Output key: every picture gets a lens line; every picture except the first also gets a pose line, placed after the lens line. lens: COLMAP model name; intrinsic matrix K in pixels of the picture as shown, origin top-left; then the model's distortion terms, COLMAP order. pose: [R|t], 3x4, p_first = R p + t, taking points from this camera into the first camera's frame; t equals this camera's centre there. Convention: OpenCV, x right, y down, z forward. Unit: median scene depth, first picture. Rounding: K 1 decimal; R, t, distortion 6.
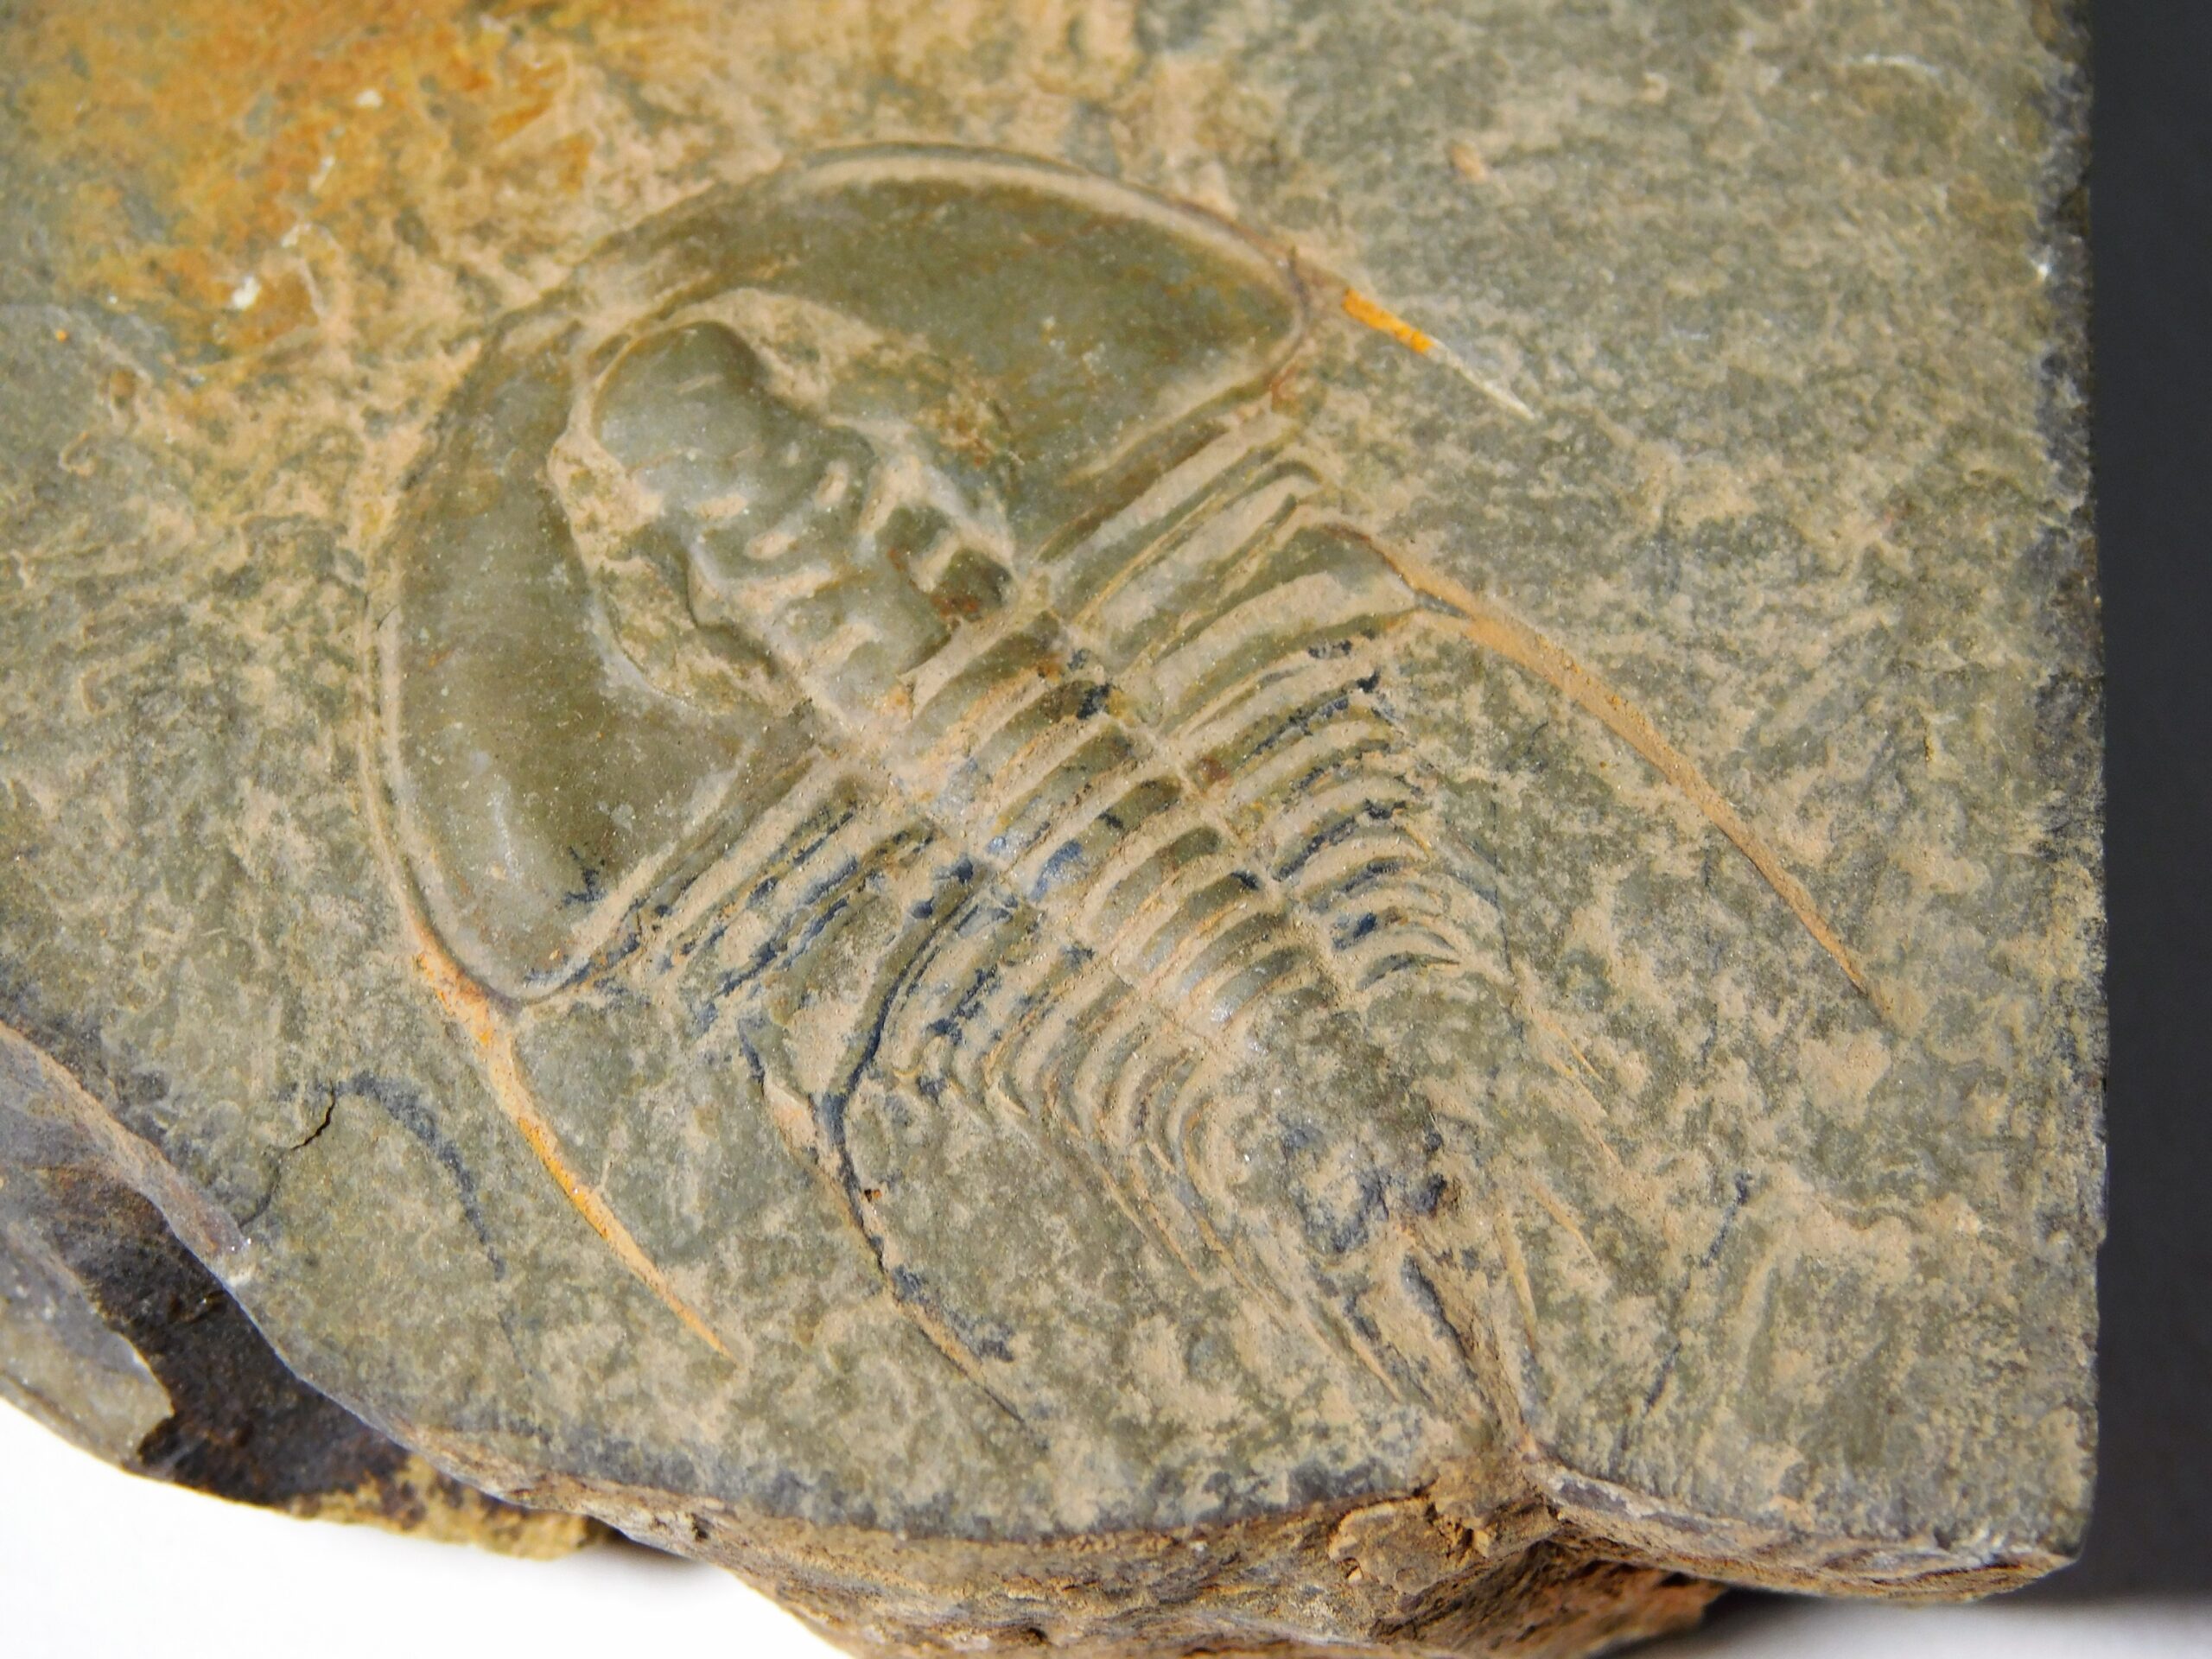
lens RADIAL K [[8926.0, 0, 1106.0], [0, 8926.0, 829.5], [0, 0, 1]] dist [0.385224, -14.269243]
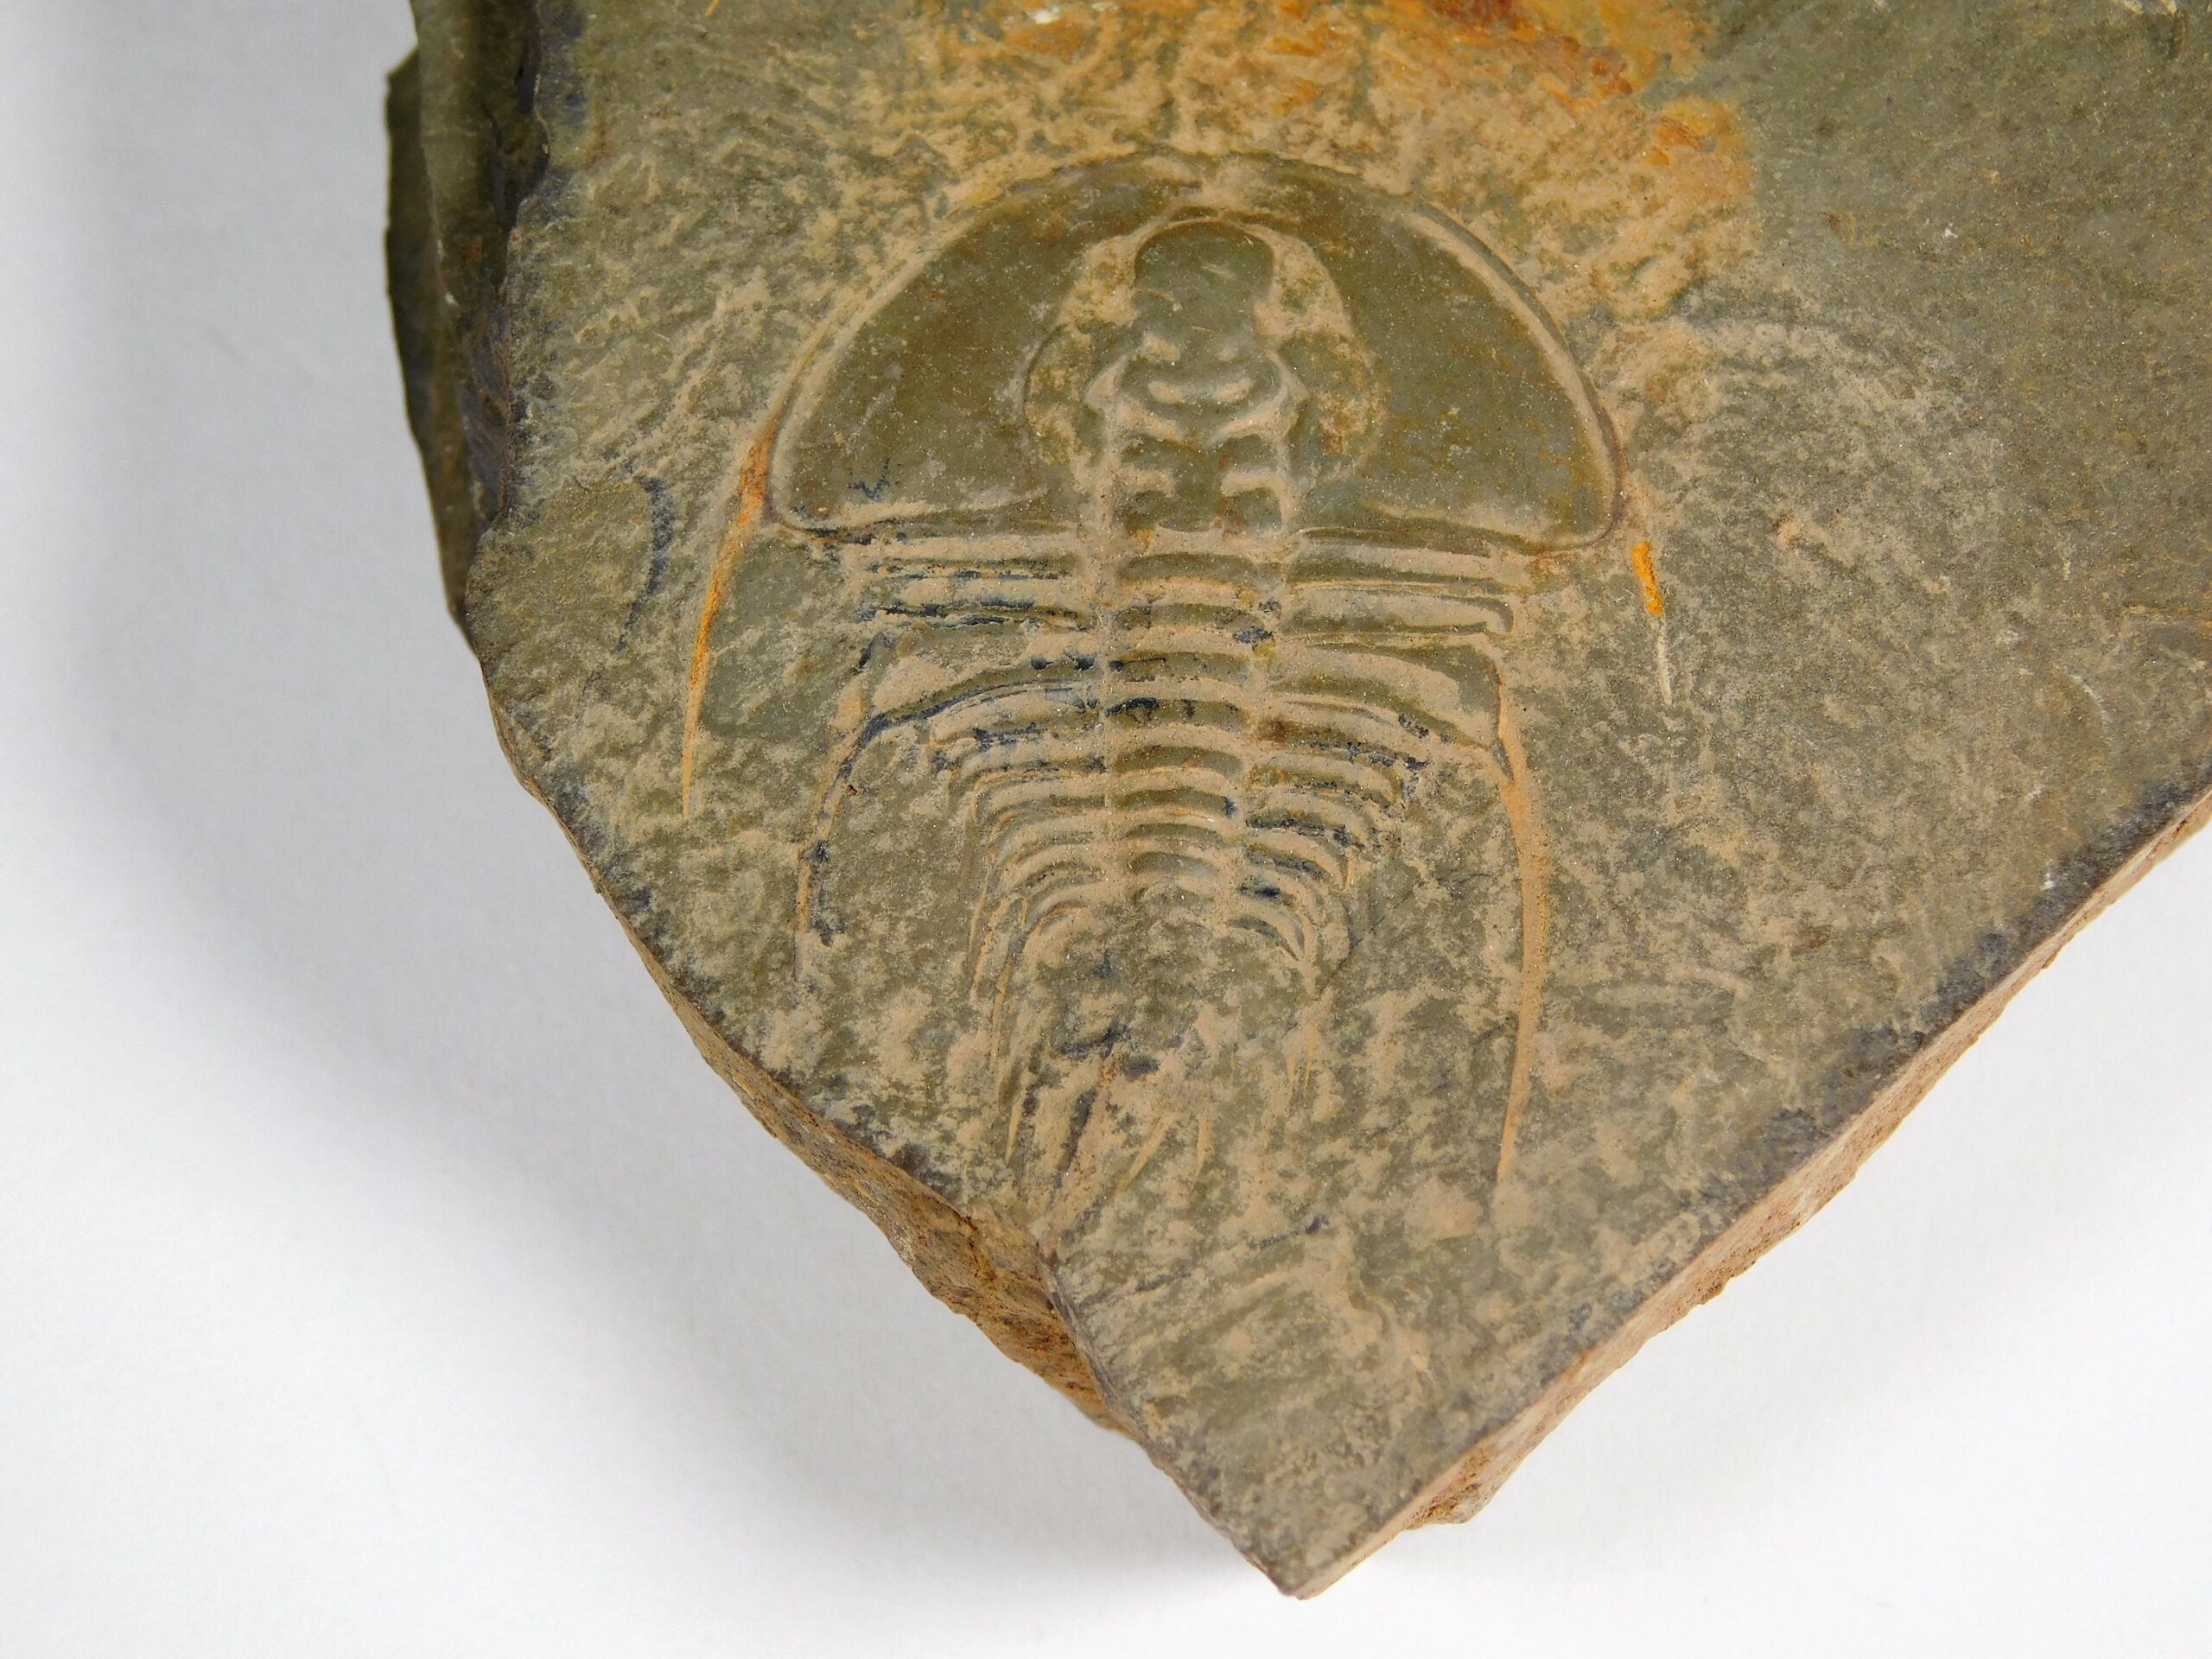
lens RADIAL K [[6669.7, 0, 1106.0], [0, 6669.7, 829.5], [0, 0, 1]] dist [-0.233113, -0.496808]
pose [[0.697602, 0.661543, -0.275159, 0.277589], [-0.645007, 0.747060, 0.160830, -0.139381], [0.311956, 0.065284, 0.947851, 0.055014]]
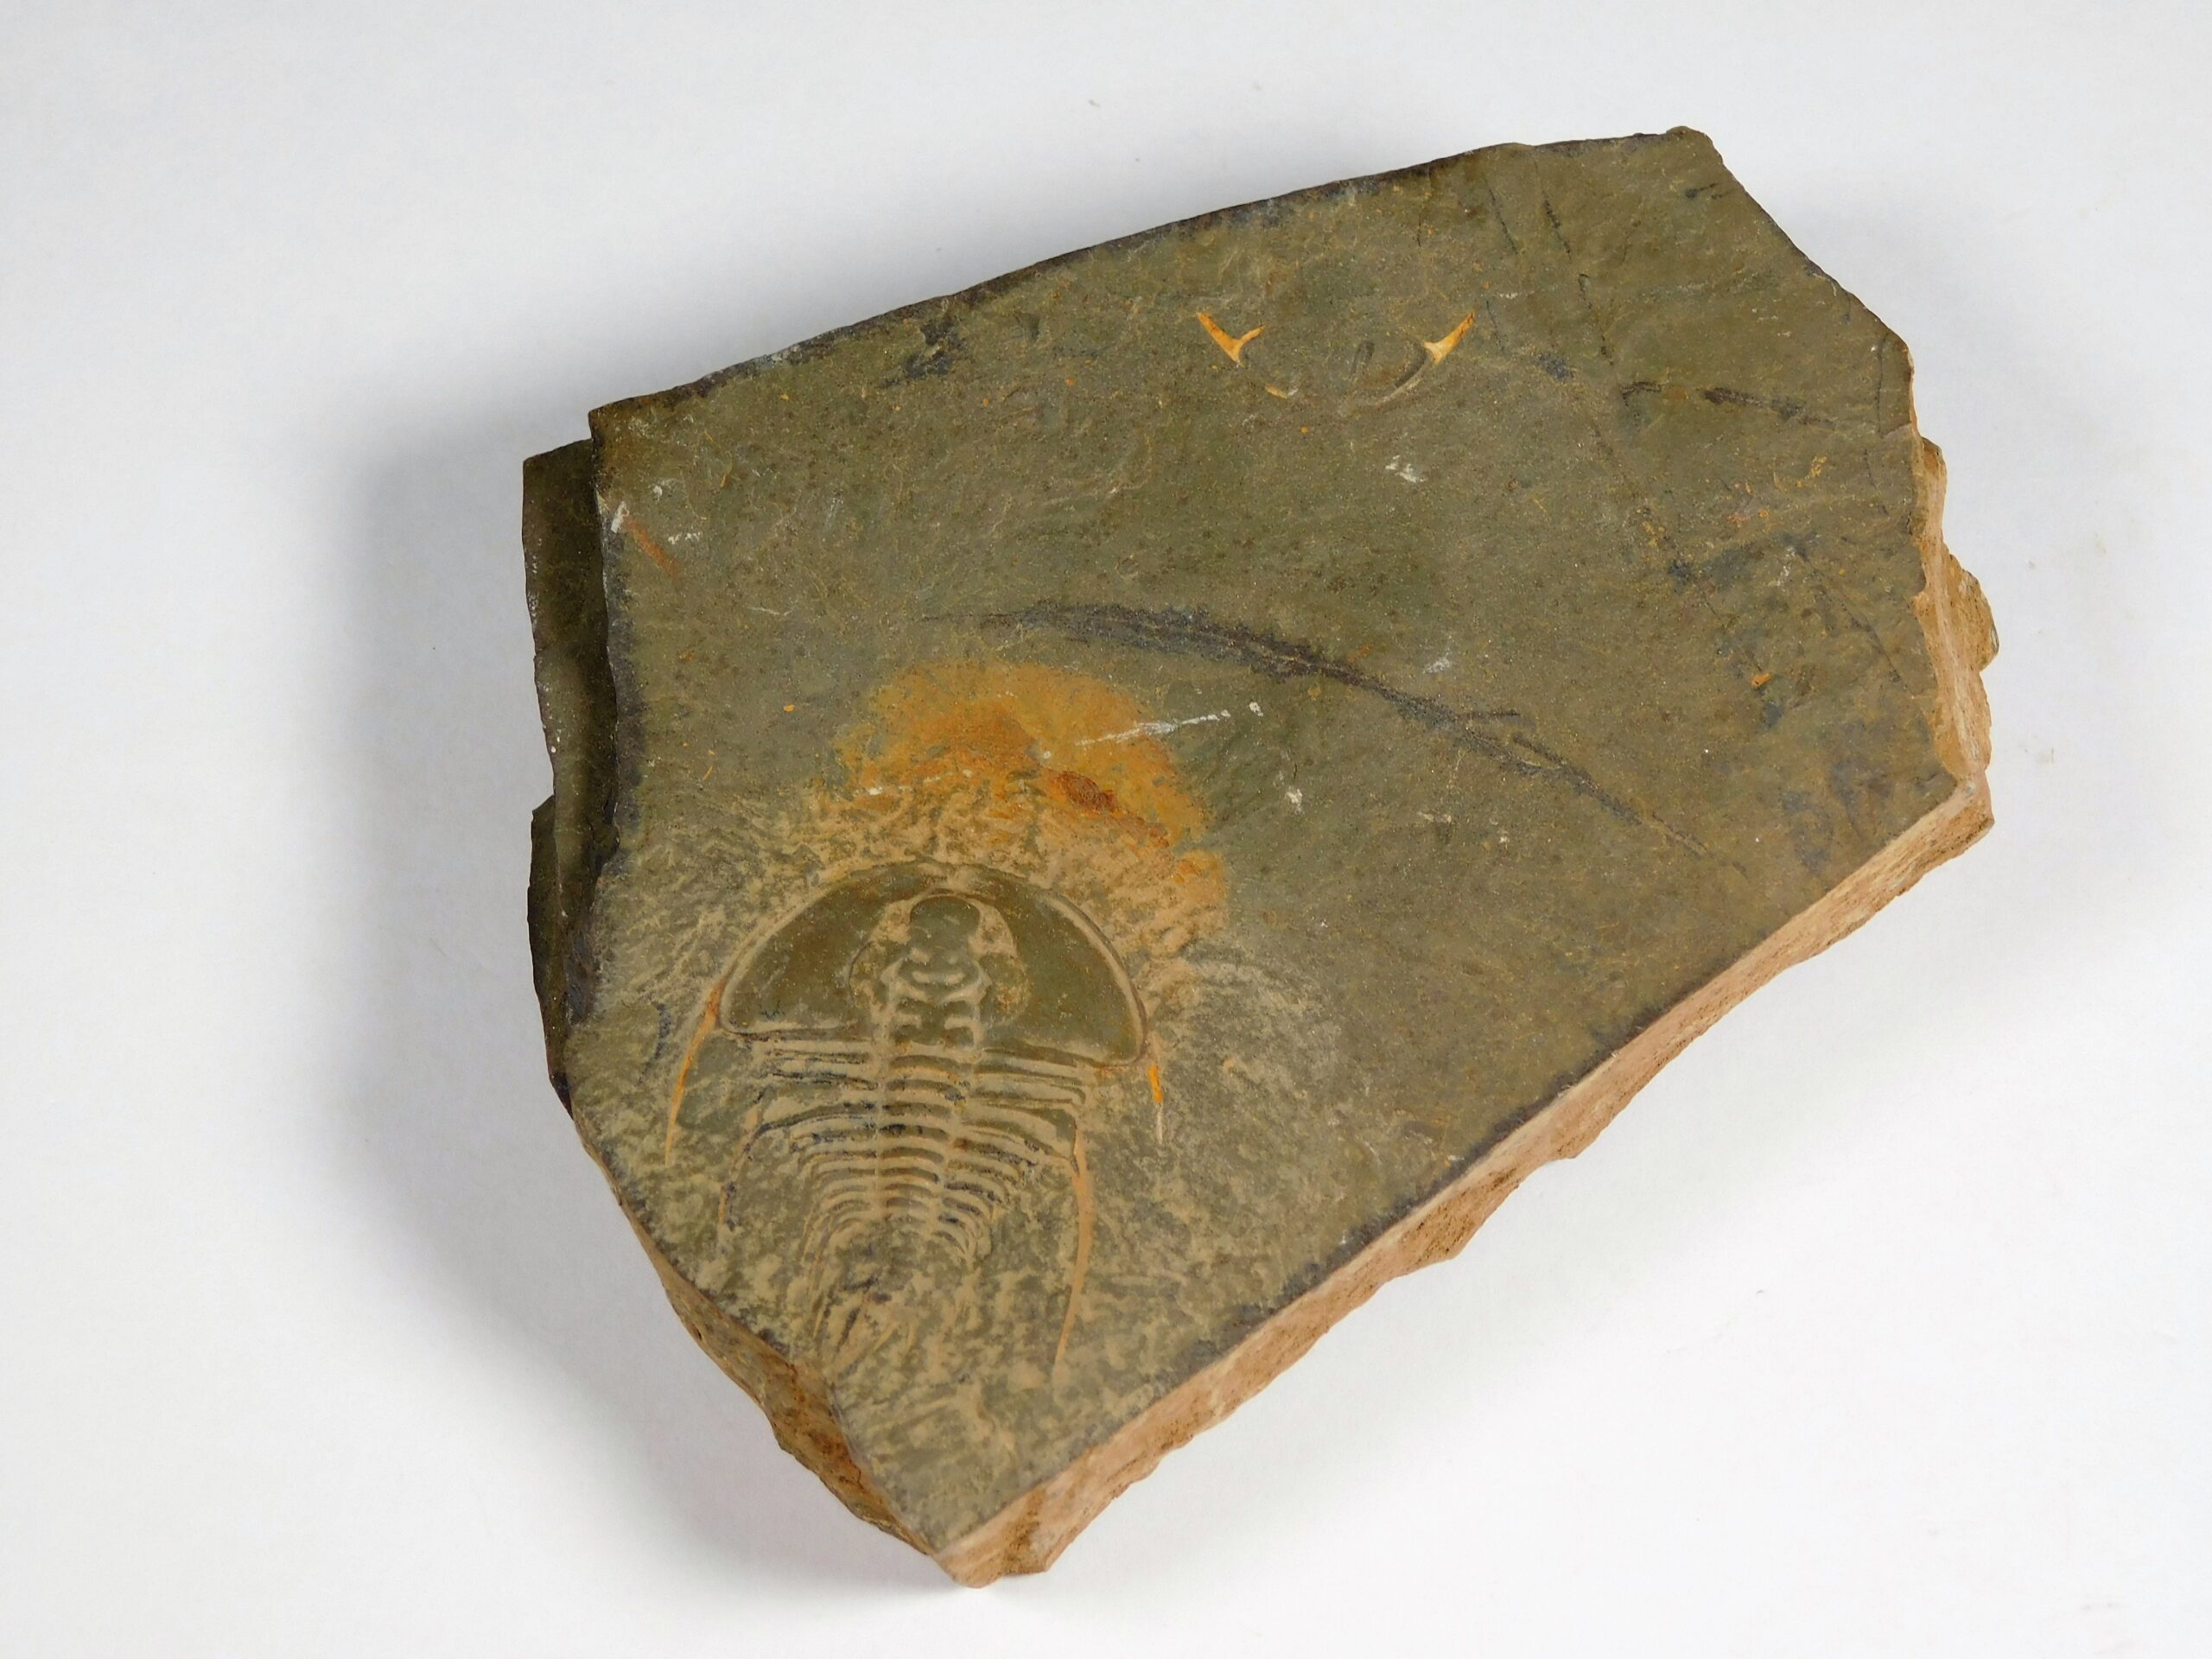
lens RADIAL K [[6669.7, 0, 1106.0], [0, 6669.7, 829.5], [0, 0, 1]] dist [-0.233113, -0.496808]
pose [[0.658679, 0.650827, -0.377580, 0.731547], [-0.690421, 0.722270, 0.040541, -0.185083], [0.299100, 0.233986, 0.925089, -0.848613]]
